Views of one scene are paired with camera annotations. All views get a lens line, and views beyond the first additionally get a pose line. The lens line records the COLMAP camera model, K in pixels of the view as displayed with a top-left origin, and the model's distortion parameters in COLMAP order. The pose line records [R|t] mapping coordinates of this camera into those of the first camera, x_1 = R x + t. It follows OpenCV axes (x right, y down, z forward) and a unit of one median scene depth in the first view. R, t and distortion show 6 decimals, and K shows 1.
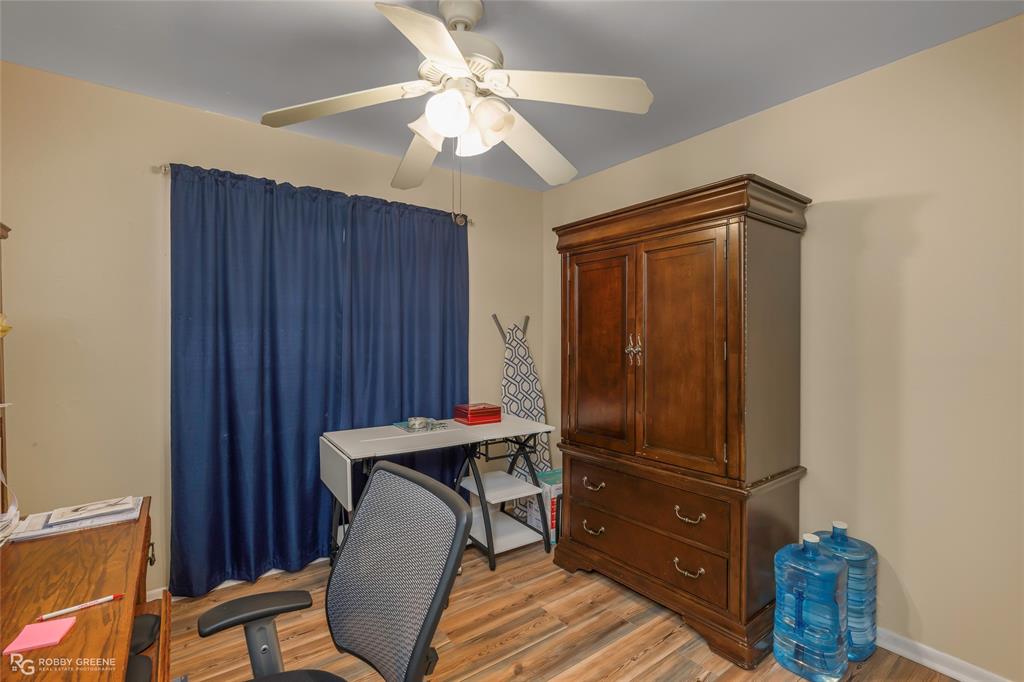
lens RADIAL K [[466.5, 0, 513.2], [0, 466.5, 342.5], [0, 0, 1]] dist [-0.010372, 0.001795]
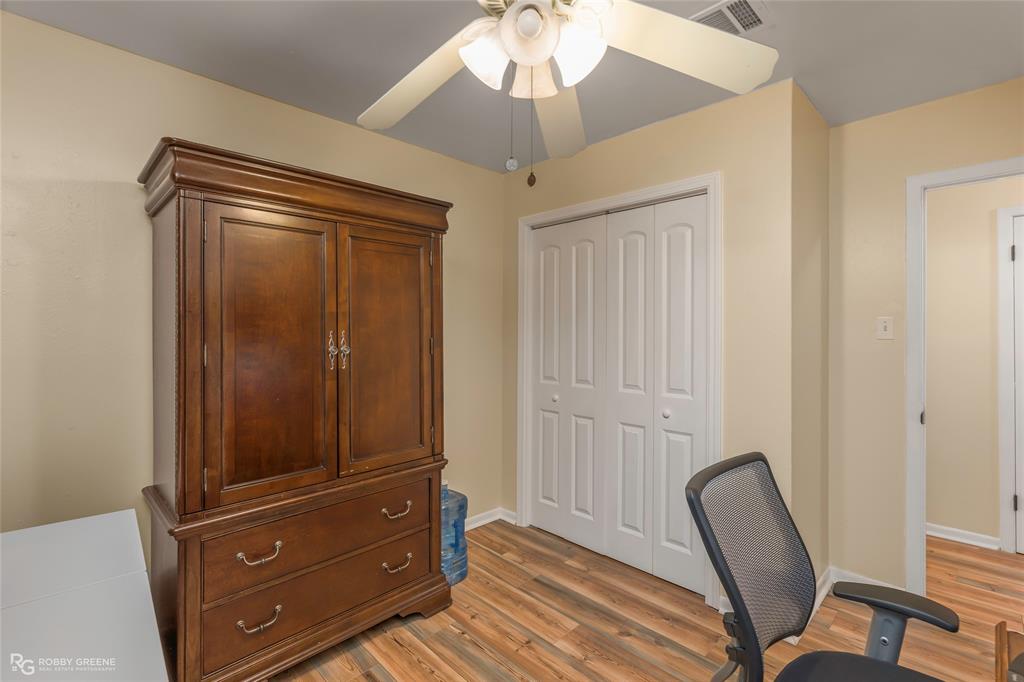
lens RADIAL K [[466.5, 0, 512.0], [0, 466.5, 331.4], [0, 0, 1]] dist [-0.010372, 0.001795]
pose [[-0.149244, 0.004866, 0.988788, -0.686076], [0.017448, 0.999845, -0.002287, -0.011915], [-0.988646, 0.016911, -0.149306, 0.931213]]
